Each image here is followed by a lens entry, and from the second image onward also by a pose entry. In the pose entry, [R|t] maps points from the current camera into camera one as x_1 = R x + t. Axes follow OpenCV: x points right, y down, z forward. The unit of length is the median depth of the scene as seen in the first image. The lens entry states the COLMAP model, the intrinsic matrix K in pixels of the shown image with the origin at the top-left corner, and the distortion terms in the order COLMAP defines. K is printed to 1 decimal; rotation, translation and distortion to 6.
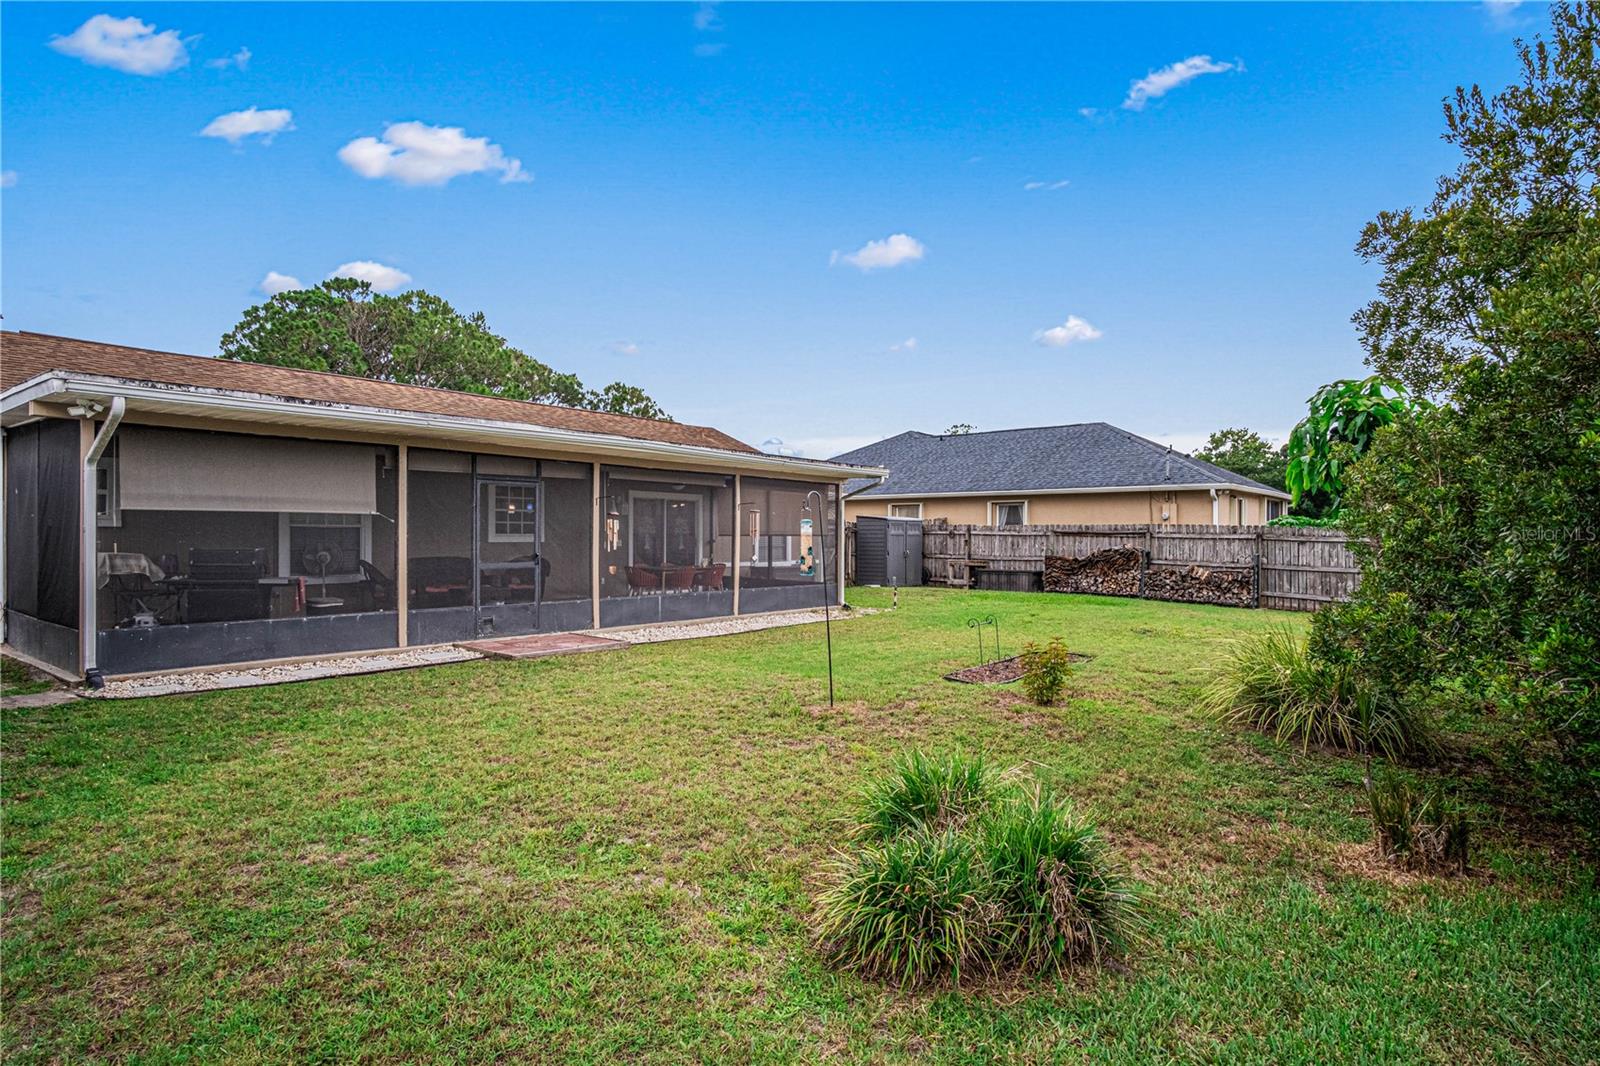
lens RADIAL K [[865.5, 0, 797.9], [0, 865.5, 536.0], [0, 0, 1]] dist [-0.029962, 0.006111]
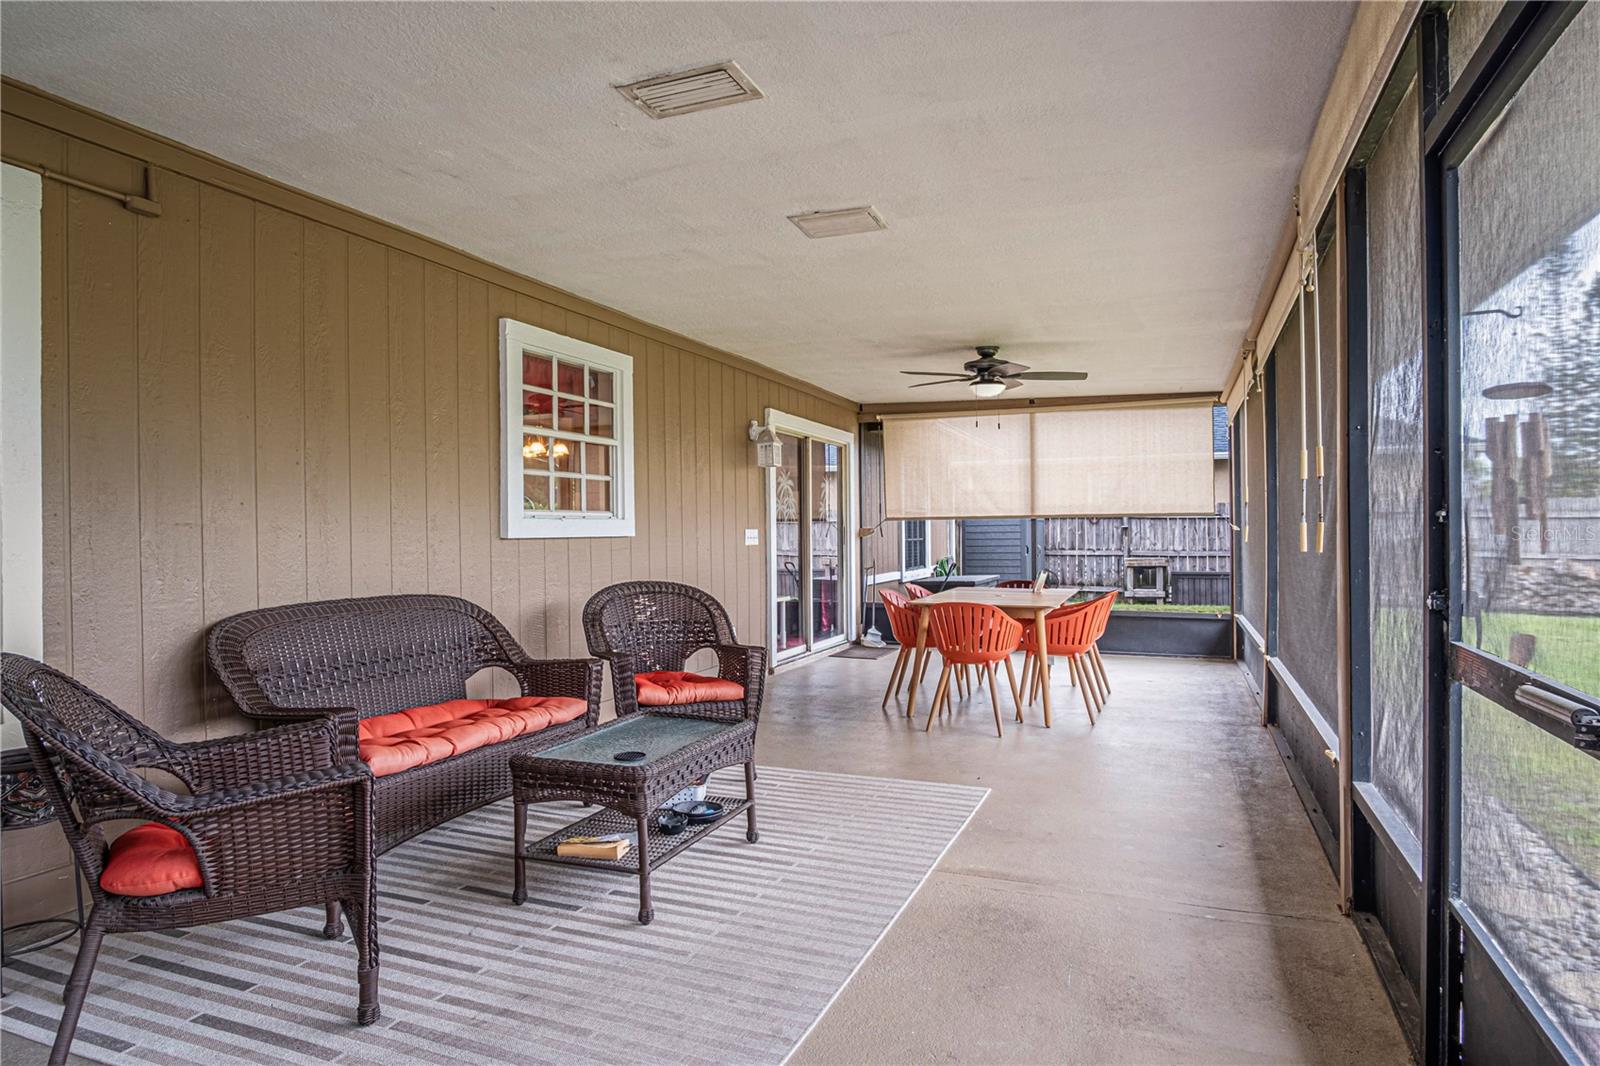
lens RADIAL K [[865.5, 0, 809.8], [0, 865.5, 531.8], [0, 0, 1]] dist [-0.029962, 0.006111]
pose [[0.941245, -0.011904, 0.337514, -0.287766], [0.012004, 0.999926, 0.001791, 0.005045], [-0.337511, 0.002365, 0.941319, 0.552476]]
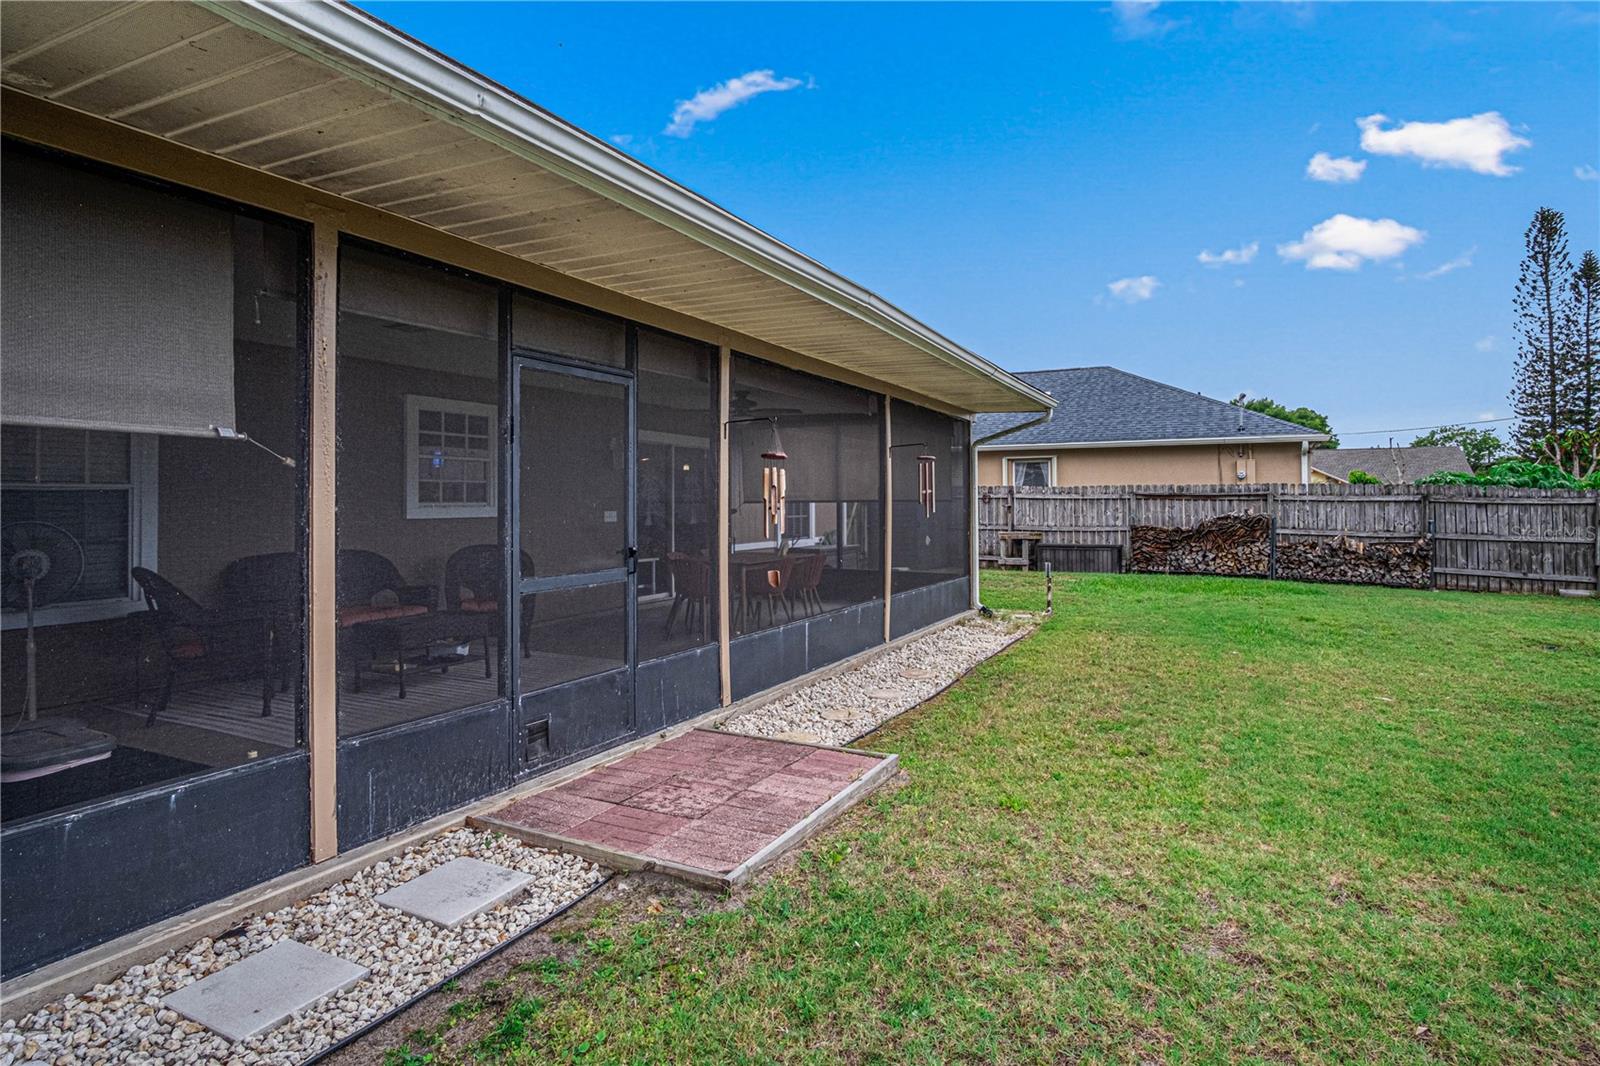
lens RADIAL K [[865.5, 0, 806.0], [0, 865.5, 493.4], [0, 0, 1]] dist [-0.029962, 0.006111]
pose [[0.971938, -0.005715, 0.235167, -0.190782], [0.007990, 0.999930, -0.008720, -0.001334], [-0.235101, 0.010354, 0.971916, 0.343942]]
